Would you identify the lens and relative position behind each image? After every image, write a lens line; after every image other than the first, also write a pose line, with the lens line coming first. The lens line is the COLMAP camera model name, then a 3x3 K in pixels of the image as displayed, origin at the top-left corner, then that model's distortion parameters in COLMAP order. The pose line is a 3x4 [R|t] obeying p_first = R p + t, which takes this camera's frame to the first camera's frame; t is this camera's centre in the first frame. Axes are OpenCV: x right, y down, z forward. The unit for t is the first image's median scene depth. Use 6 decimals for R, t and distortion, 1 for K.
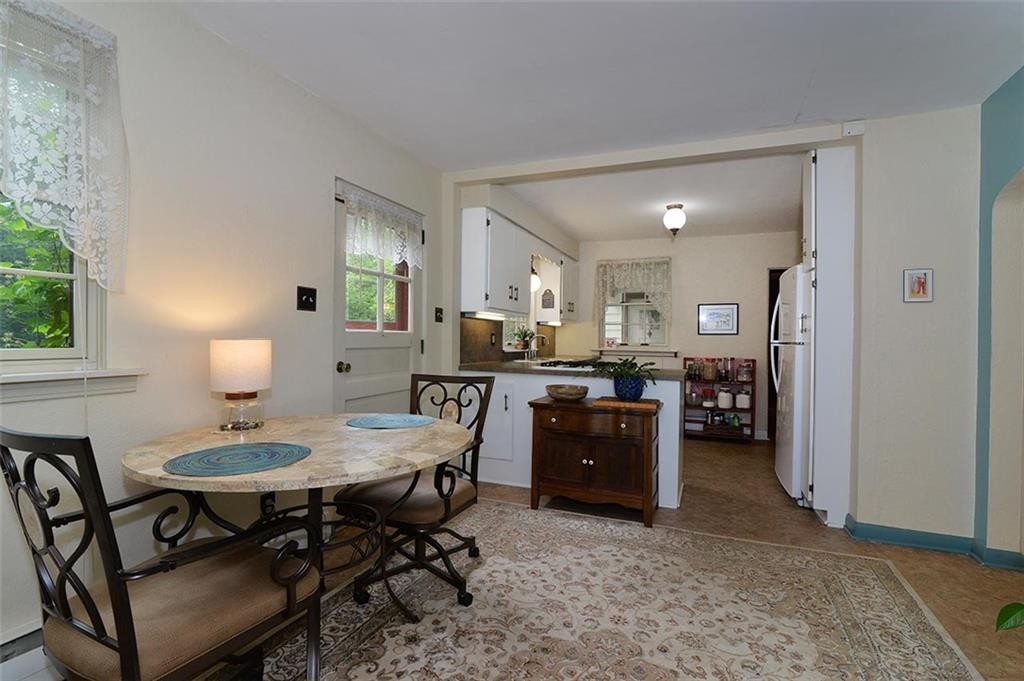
lens RADIAL K [[468.7, 0, 511.5], [0, 468.7, 340.2], [0, 0, 1]] dist [-0.017155, 0.000672]
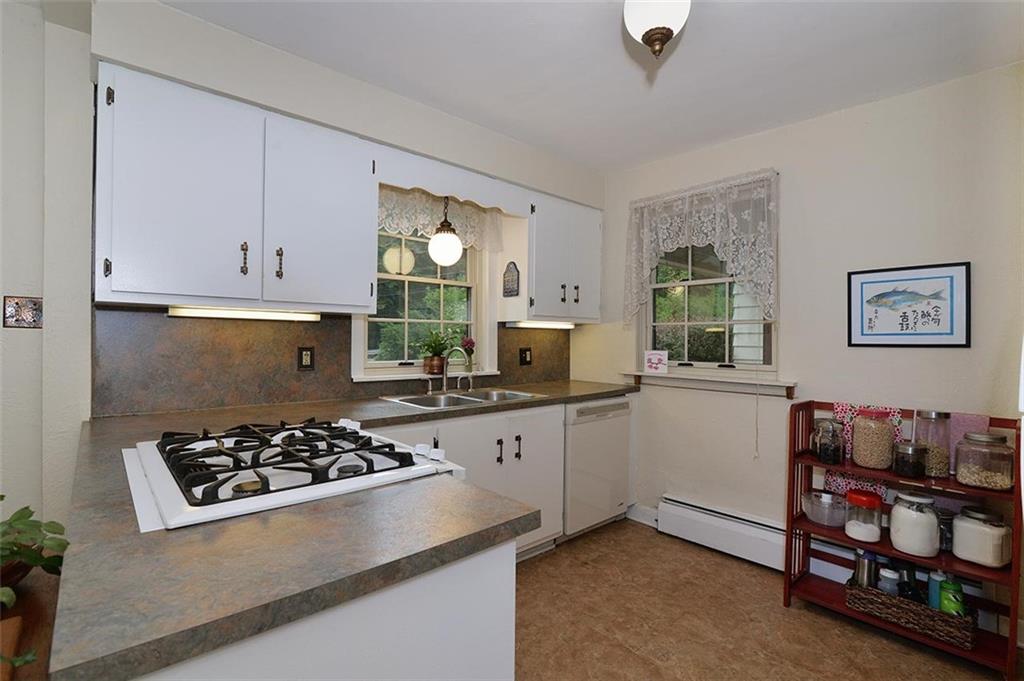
lens RADIAL K [[468.7, 0, 507.8], [0, 468.7, 340.5], [0, 0, 1]] dist [-0.017155, 0.000672]
pose [[0.906084, -0.003300, -0.423084, 0.656218], [0.000208, 0.999973, -0.007355, -0.030865], [0.423097, 0.006576, 0.906060, 1.101467]]
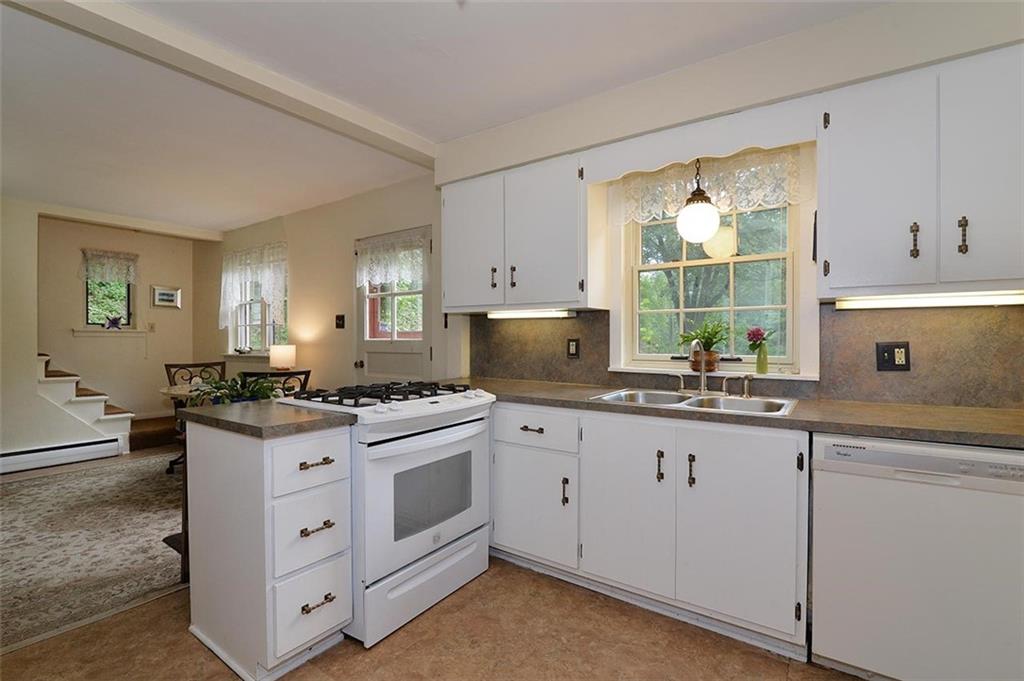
lens RADIAL K [[468.7, 0, 515.7], [0, 468.7, 345.8], [0, 0, 1]] dist [-0.017155, 0.000672]
pose [[-0.204359, 0.013910, -0.978797, 1.020896], [-0.001408, 0.999894, 0.014504, -0.024355], [0.978895, 0.004342, -0.204318, 1.832140]]
